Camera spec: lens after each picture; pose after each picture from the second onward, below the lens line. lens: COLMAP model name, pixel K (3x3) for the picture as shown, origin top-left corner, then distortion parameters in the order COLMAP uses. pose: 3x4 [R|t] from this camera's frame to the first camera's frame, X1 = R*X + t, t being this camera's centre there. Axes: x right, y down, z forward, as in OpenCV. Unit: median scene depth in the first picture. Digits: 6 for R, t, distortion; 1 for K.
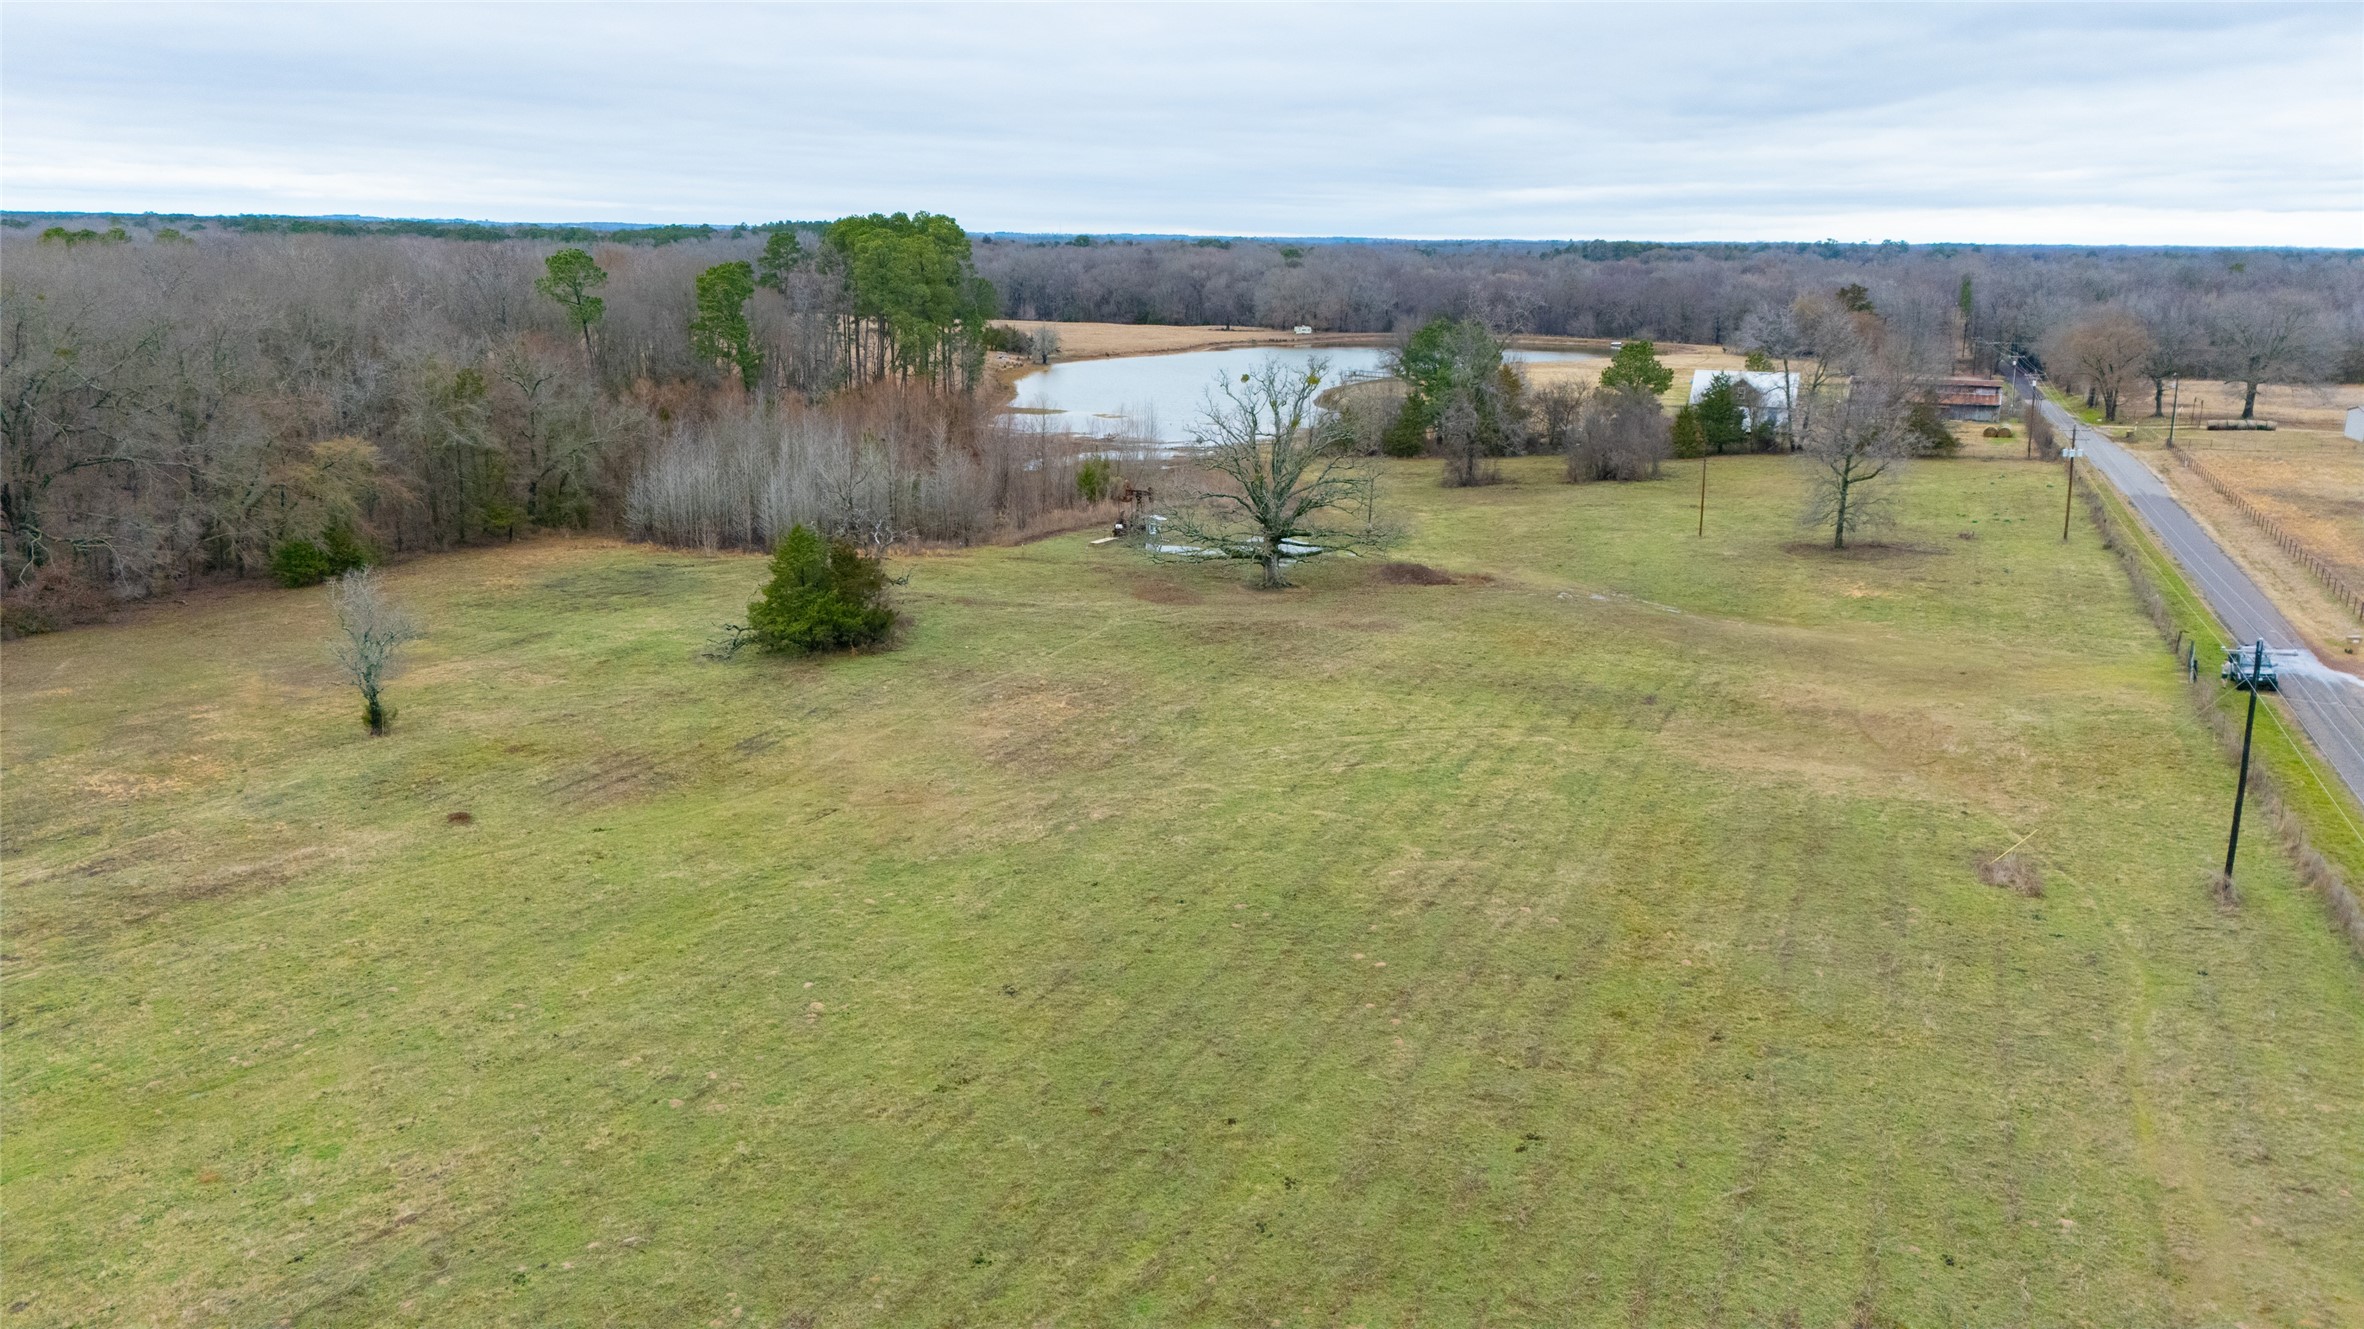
lens RADIAL K [[1730.5, 0, 1182.0], [0, 1730.5, 664.5], [0, 0, 1]] dist [0.073791, -0.058120]
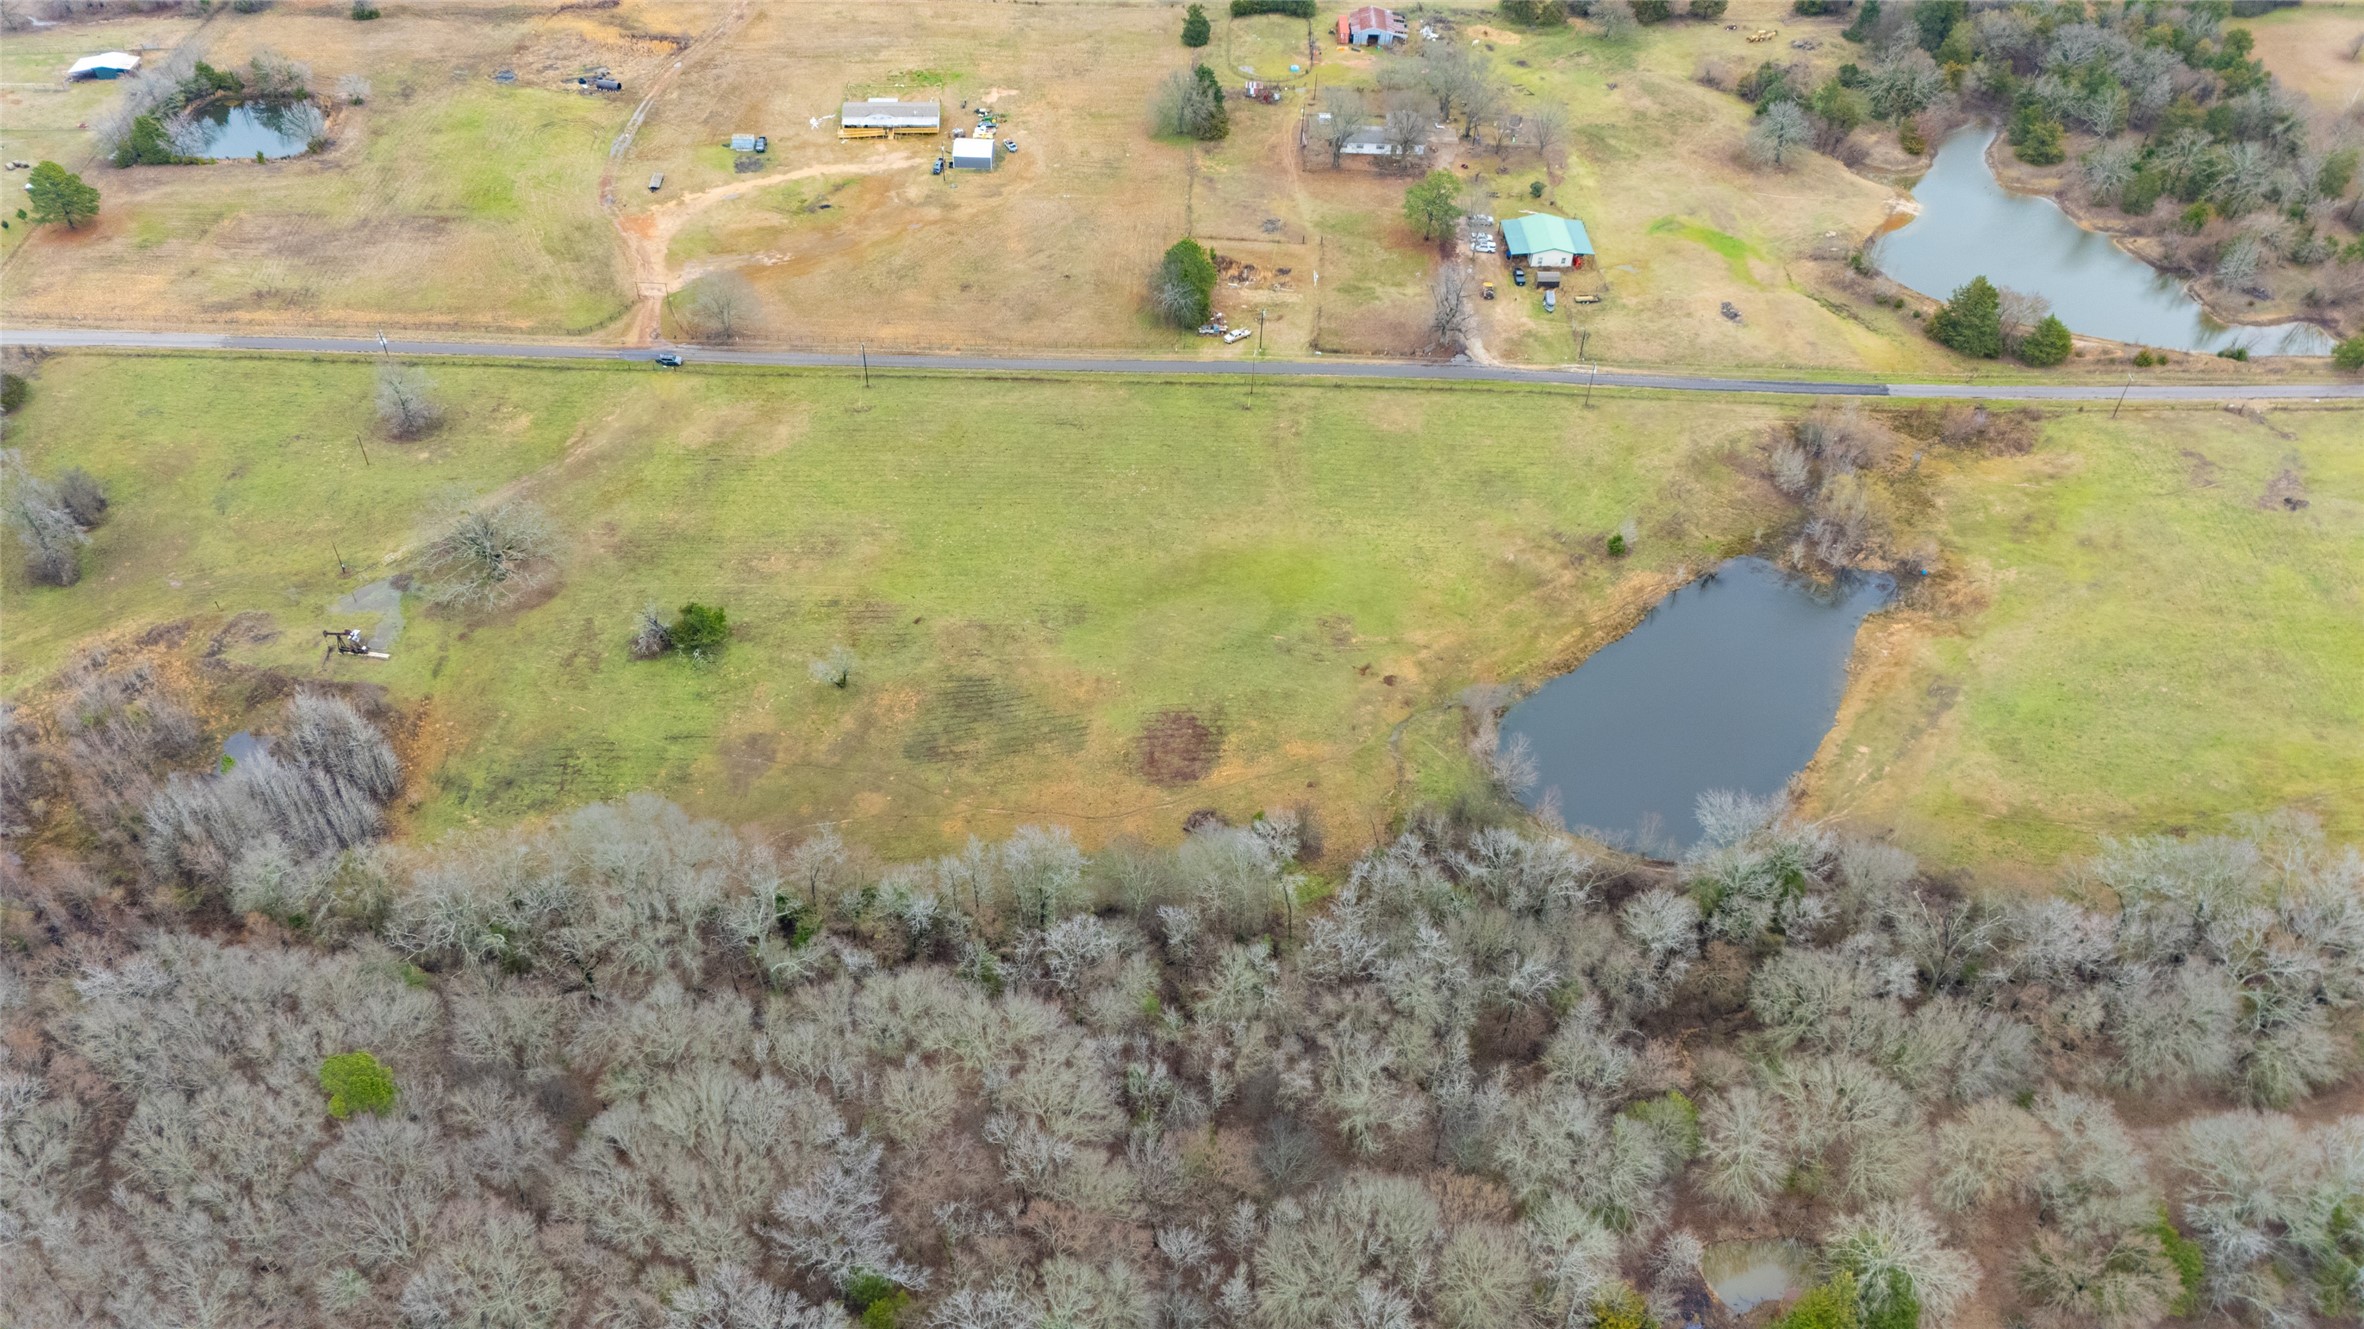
lens RADIAL K [[1726.5, 0, 1182.0], [0, 1726.5, 664.5], [0, 0, 1]] dist [0.079879, -0.069923]
pose [[-0.376111, -0.647942, 0.662353, -2.093501], [0.186452, 0.647294, 0.739085, -1.674264], [-0.907621, 0.401475, -0.122645, 0.620621]]
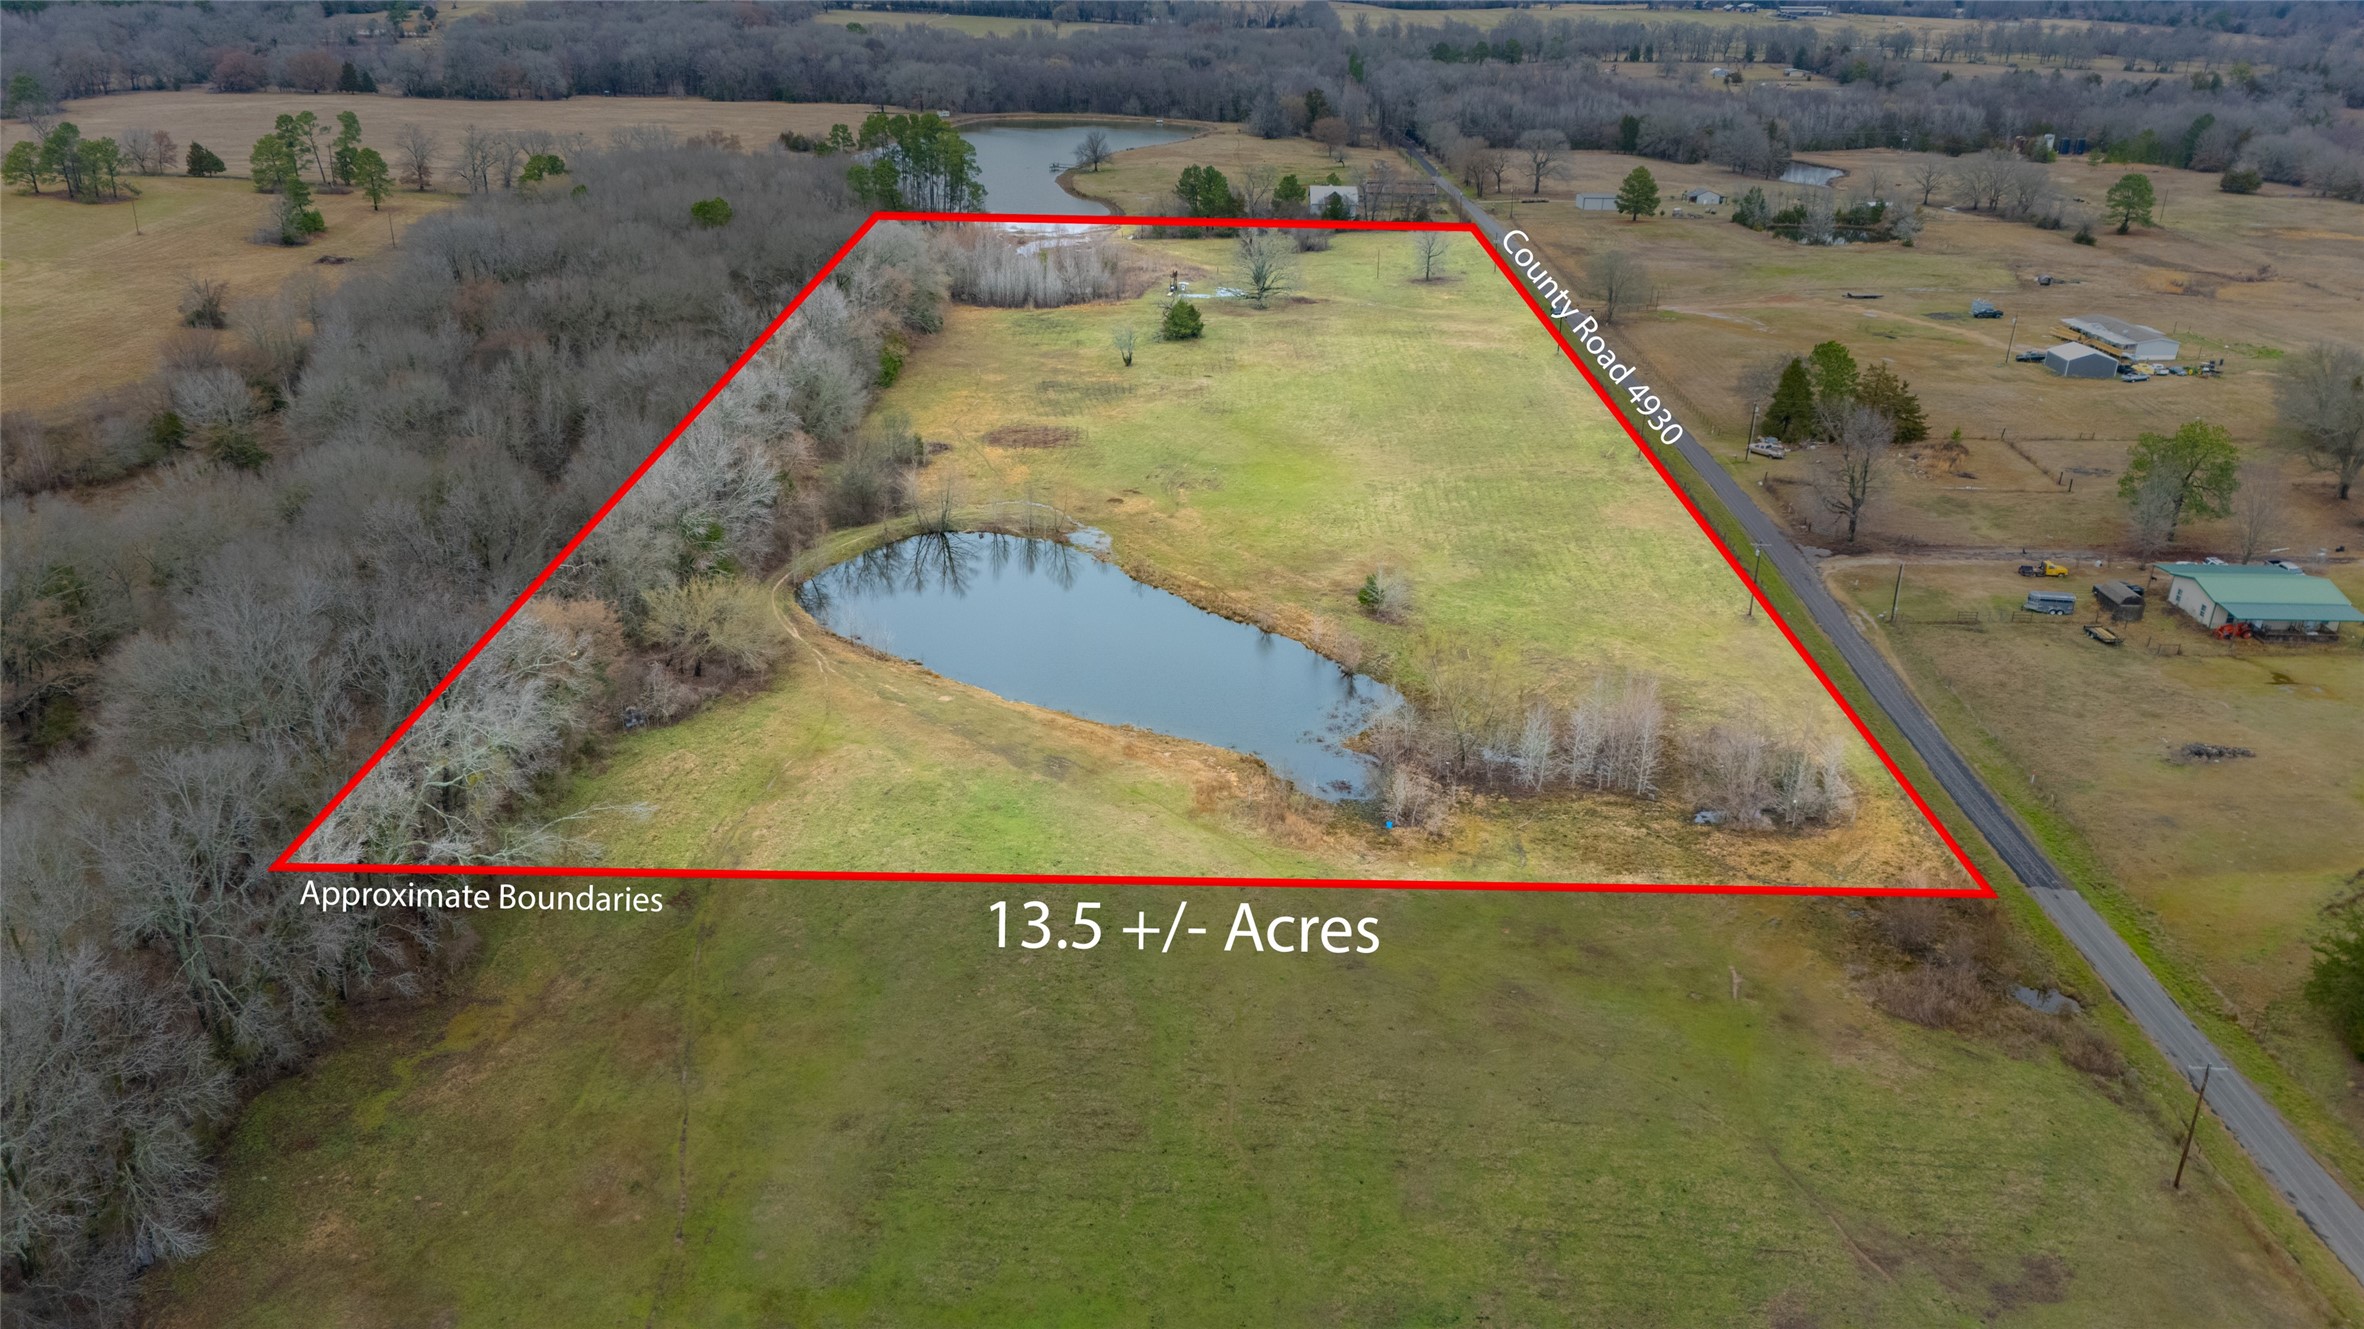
lens RADIAL K [[1730.5, 0, 1182.0], [0, 1730.5, 664.5], [0, 0, 1]] dist [0.073791, -0.058120]
pose [[0.933599, -0.137455, 0.330905, -1.271850], [0.079950, 0.980123, 0.181570, 0.001044], [-0.349285, -0.143058, 0.926032, -1.962006]]
